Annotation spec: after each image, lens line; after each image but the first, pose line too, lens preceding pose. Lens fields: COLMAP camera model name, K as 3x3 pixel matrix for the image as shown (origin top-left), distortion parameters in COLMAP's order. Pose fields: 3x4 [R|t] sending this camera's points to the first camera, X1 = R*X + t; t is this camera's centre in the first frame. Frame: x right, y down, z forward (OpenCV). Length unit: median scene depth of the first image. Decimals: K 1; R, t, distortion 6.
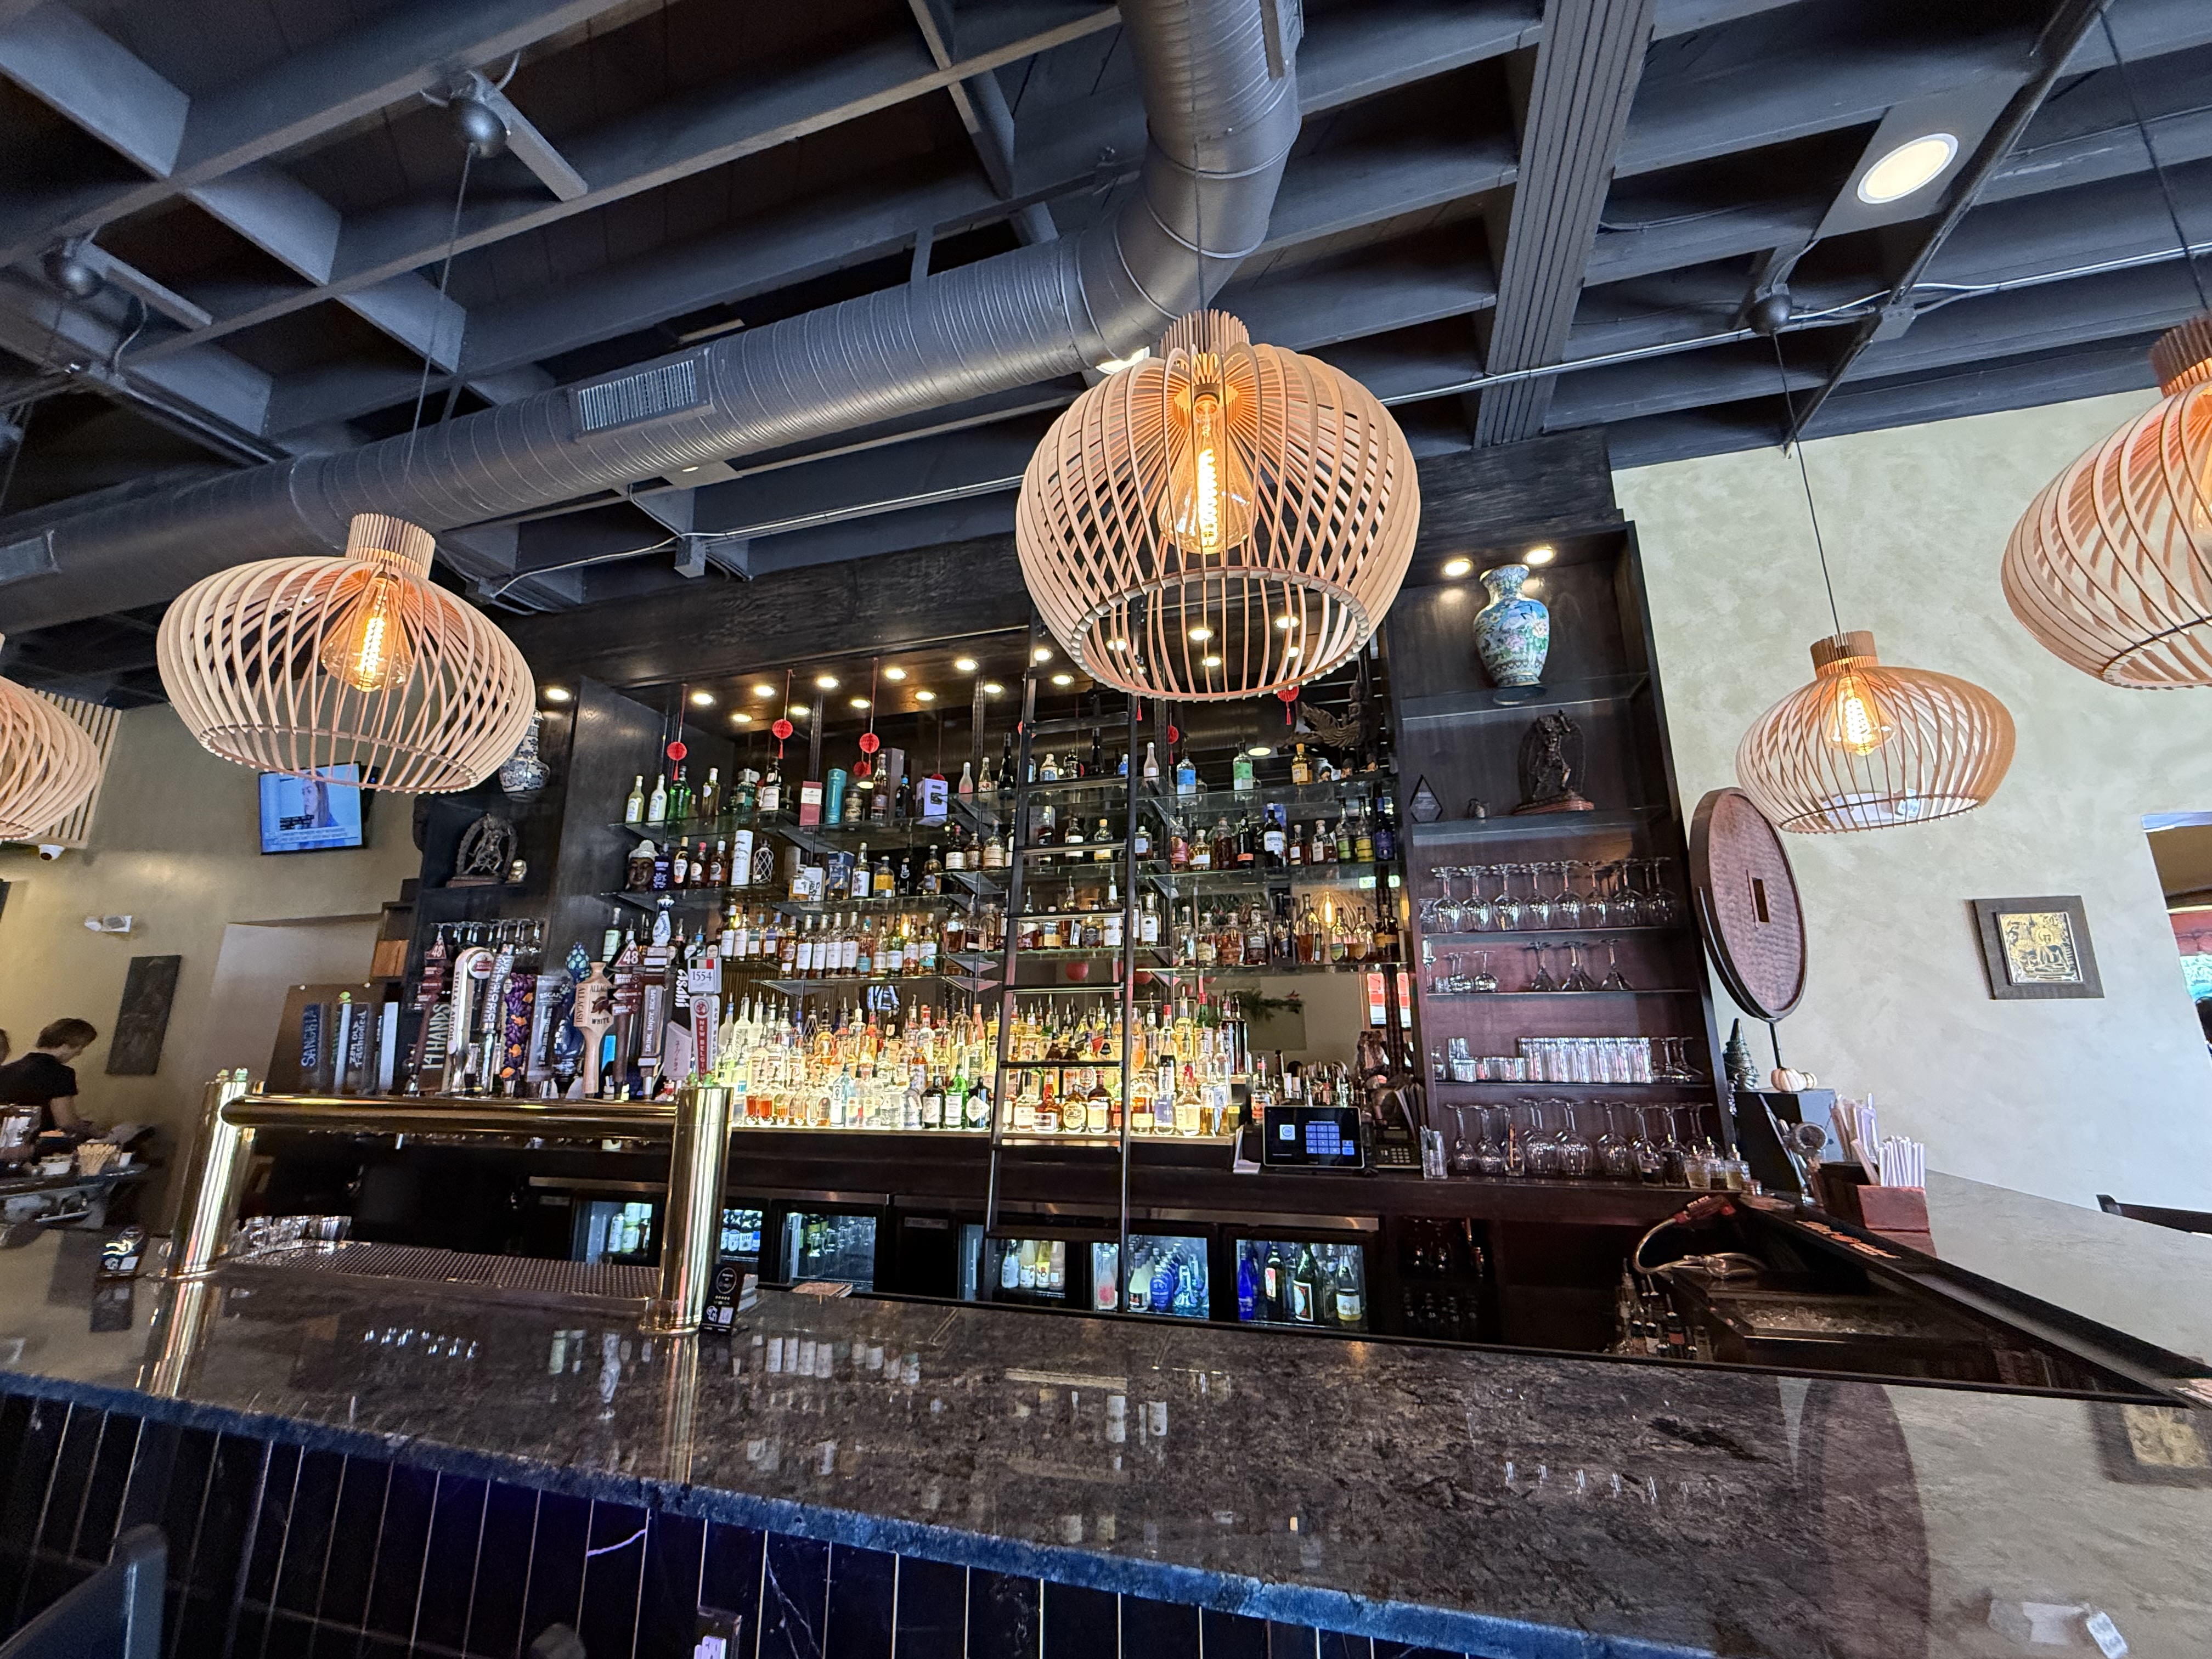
lens RADIAL K [[890.7, 0, 1106.0], [0, 890.7, 829.5], [0, 0, 1]] dist [-0.002308, -0.000057]
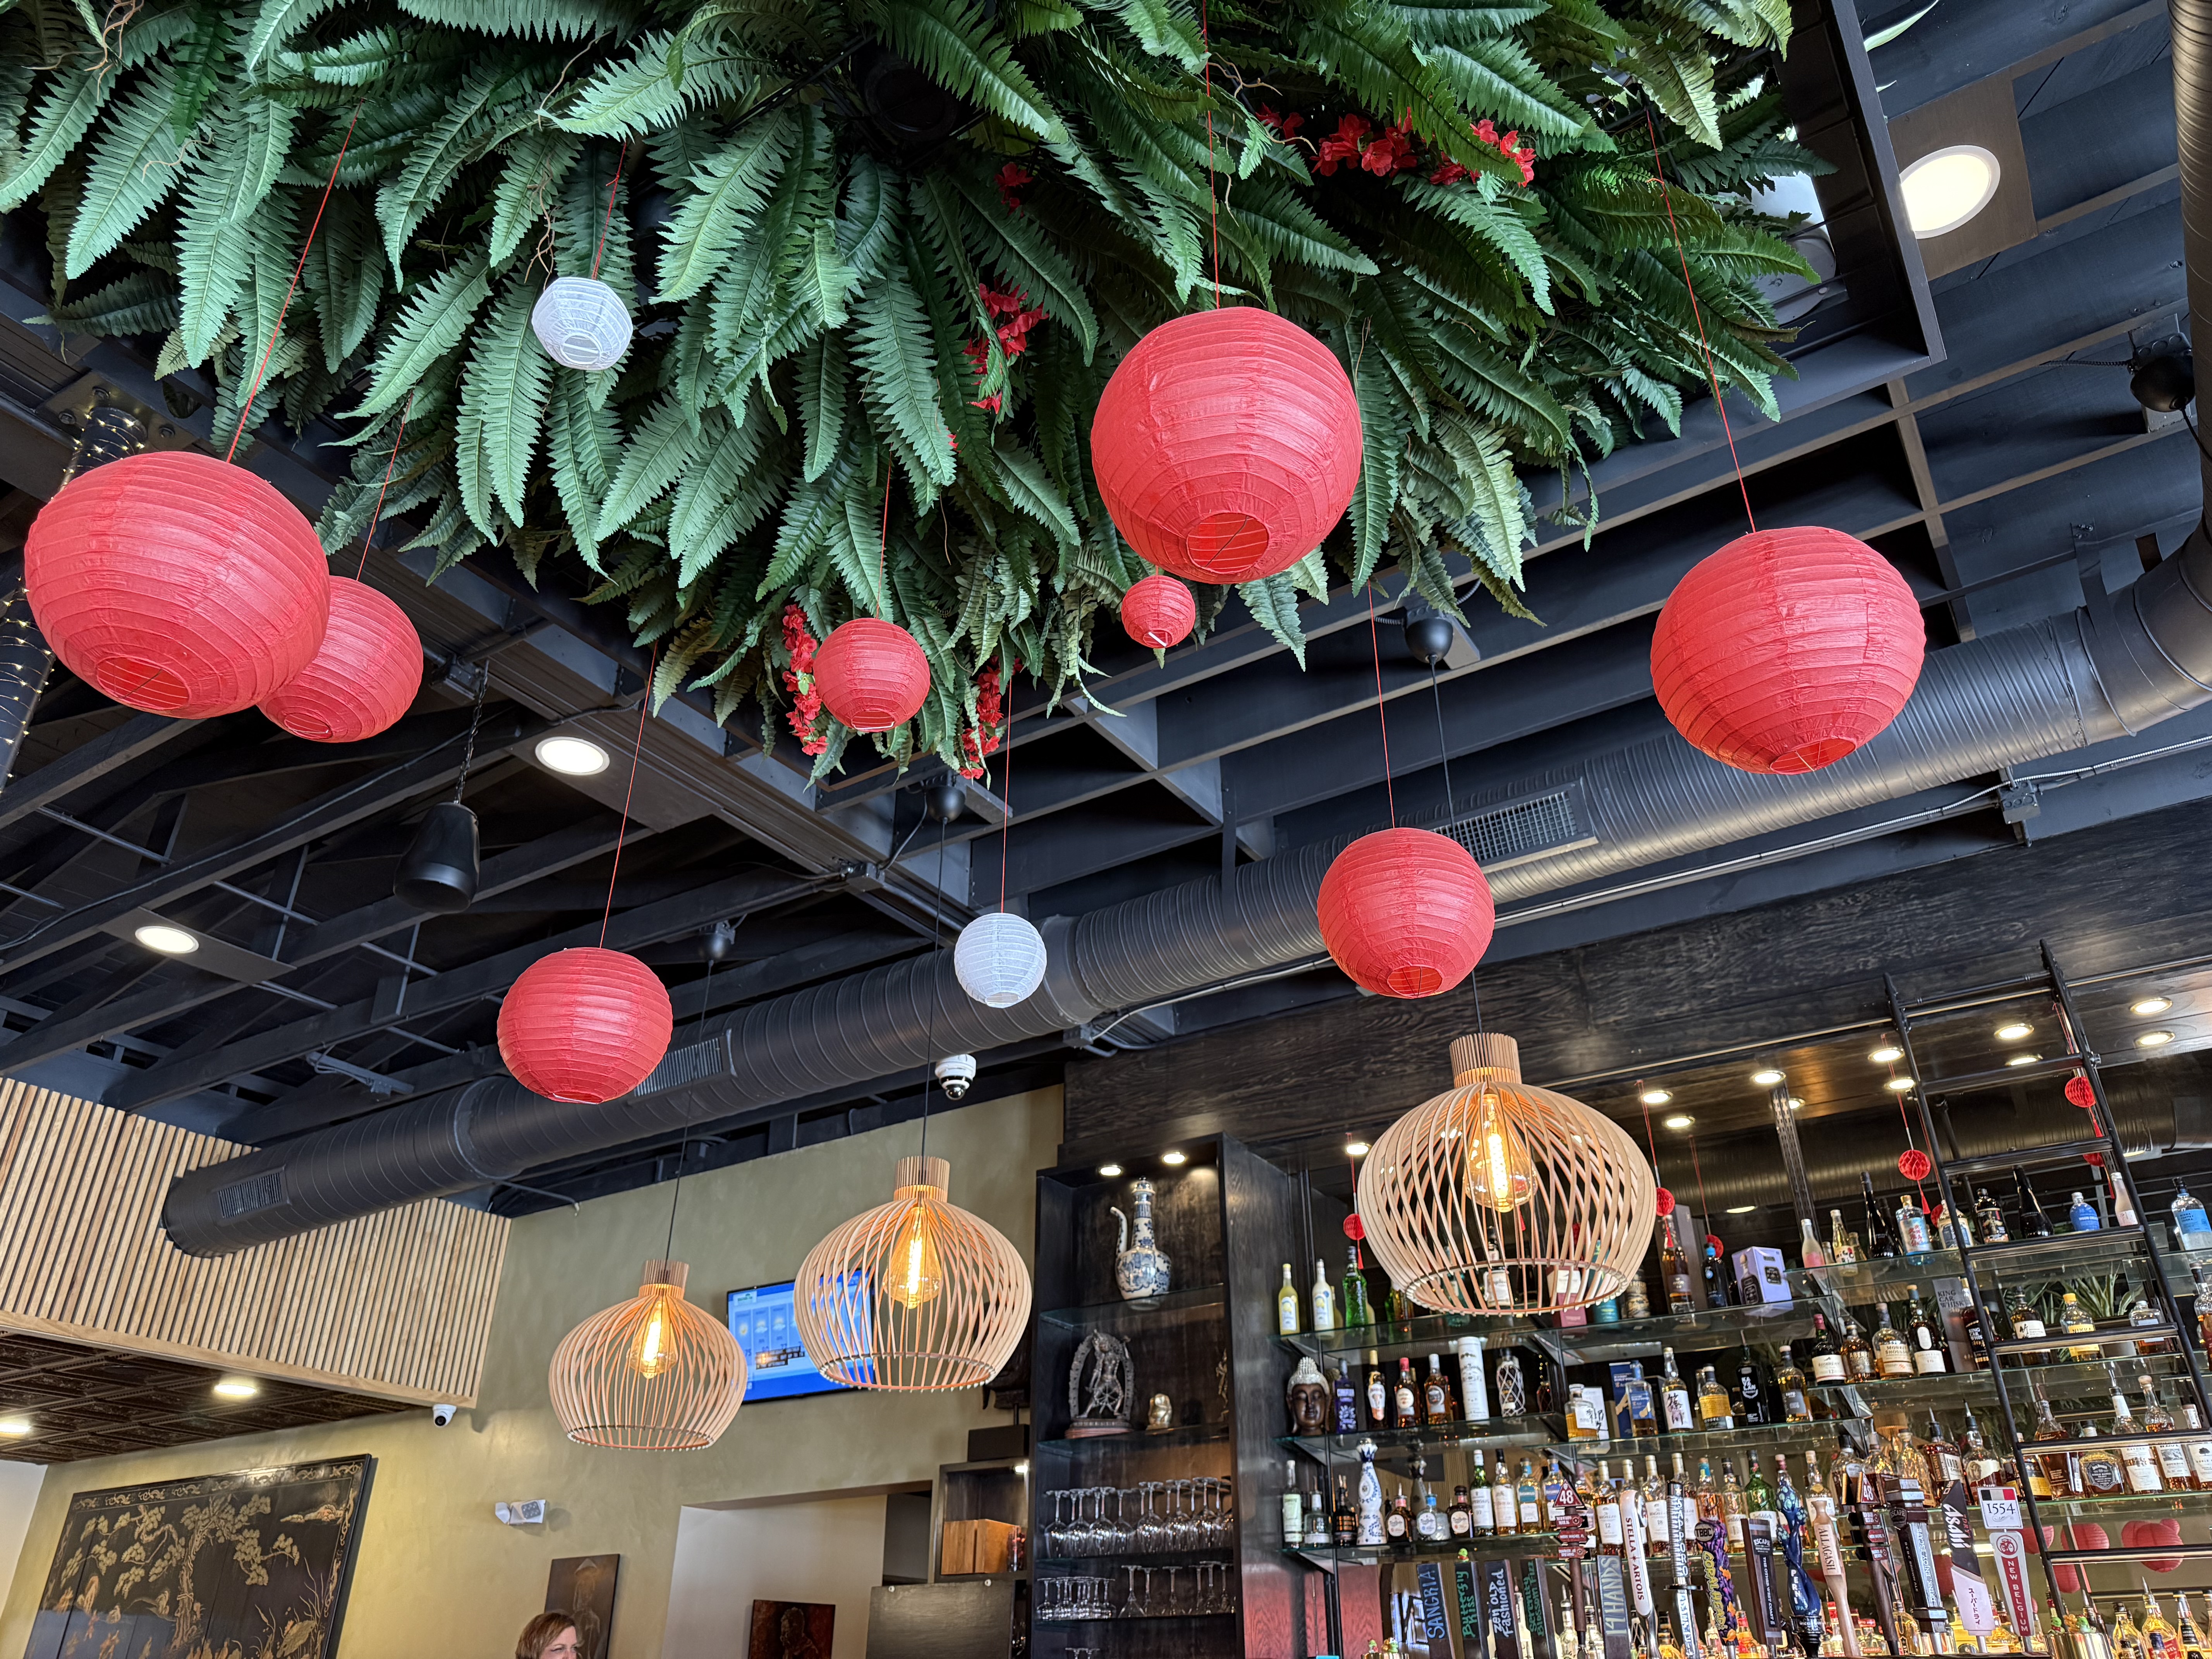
lens RADIAL K [[1603.1, 0, 1106.0], [0, 1603.1, 829.5], [0, 0, 1]] dist [0.016052, -0.008651]
pose [[0.962922, -0.127885, -0.237544, -0.328676], [0.055020, 0.955092, -0.291155, -0.028421], [0.264111, 0.267290, 0.926715, -0.378505]]
